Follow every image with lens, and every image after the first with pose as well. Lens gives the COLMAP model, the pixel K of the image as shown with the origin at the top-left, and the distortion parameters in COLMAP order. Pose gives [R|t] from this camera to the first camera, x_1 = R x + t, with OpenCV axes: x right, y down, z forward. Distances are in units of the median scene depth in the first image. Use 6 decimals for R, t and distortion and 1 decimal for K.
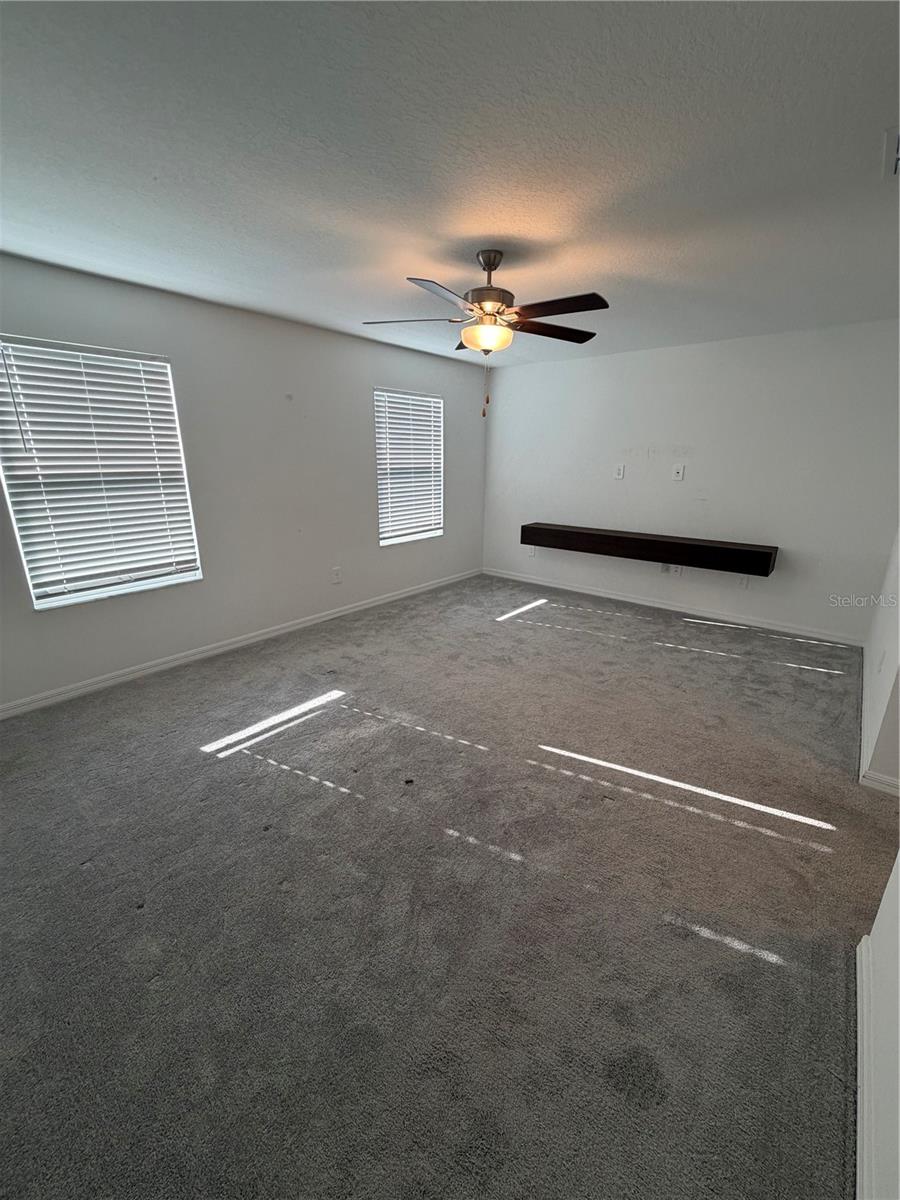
lens RADIAL K [[479.0, 0, 448.1], [0, 479.0, 596.5], [0, 0, 1]] dist [-0.000725, -0.000029]
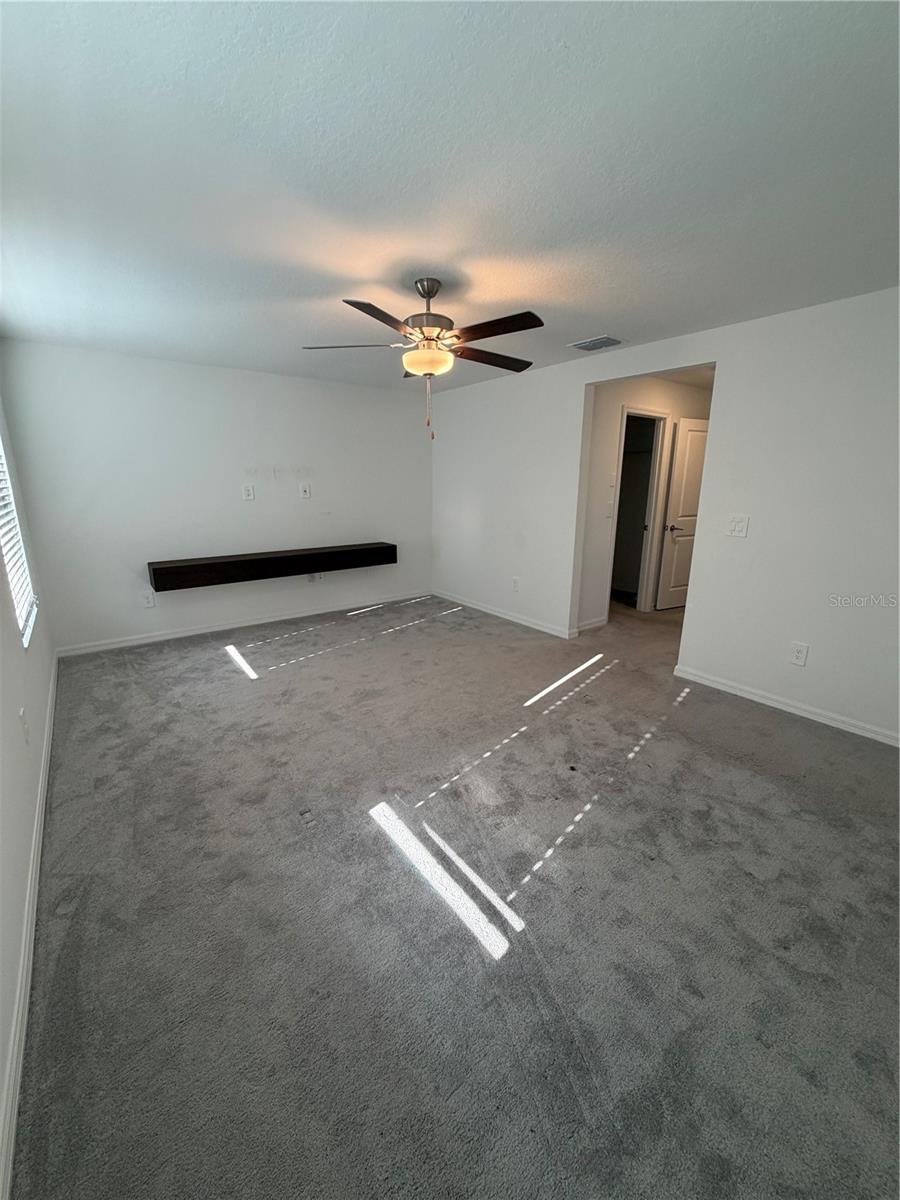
lens RADIAL K [[479.0, 0, 448.1], [0, 479.0, 596.5], [0, 0, 1]] dist [-0.000725, -0.000029]
pose [[0.223245, -0.239501, 0.944881, -0.639281], [0.271984, 0.946152, 0.175562, -0.154612], [-0.936048, 0.217799, 0.276364, 0.507777]]
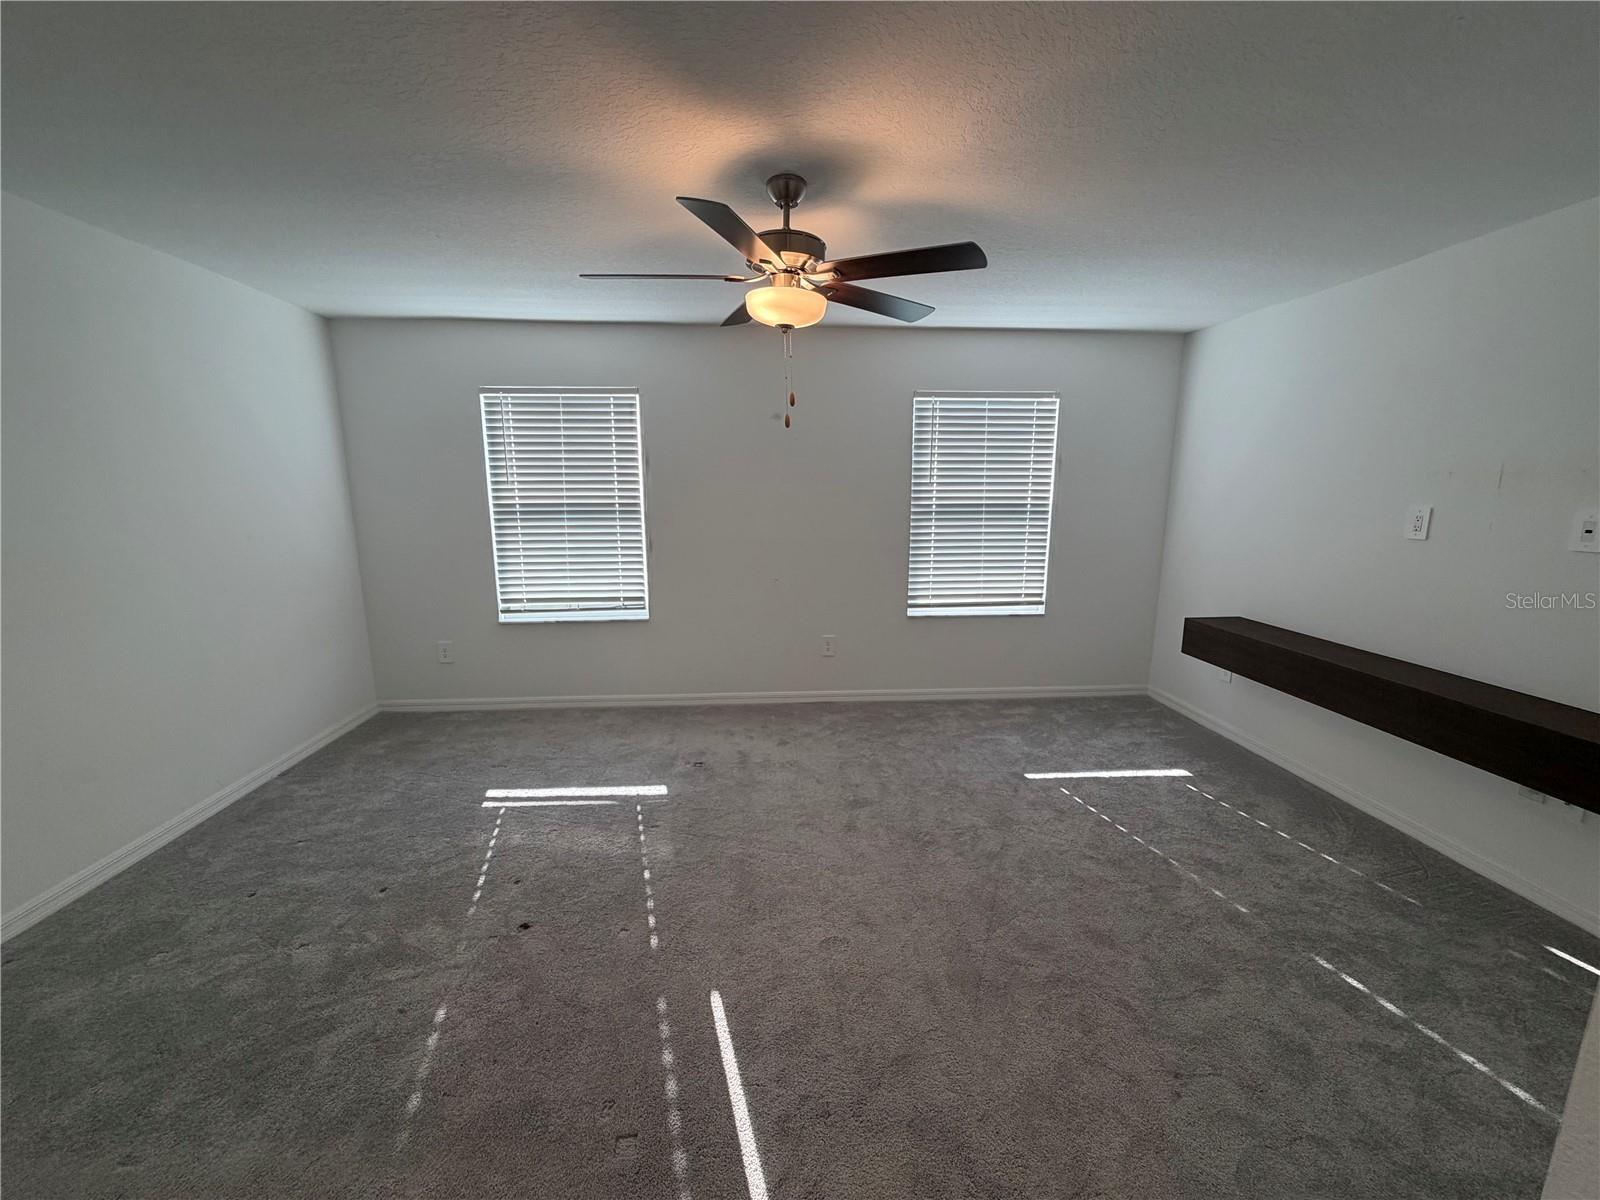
lens RADIAL K [[638.7, 0, 795.3], [0, 638.7, 598.0], [0, 0, 1]] dist [-0.000725, -0.000029]
pose [[0.693994, 0.122801, -0.709431, 0.479319], [-0.201718, 0.979047, -0.027858, -0.089582], [0.691145, 0.162438, 0.704224, 0.302544]]
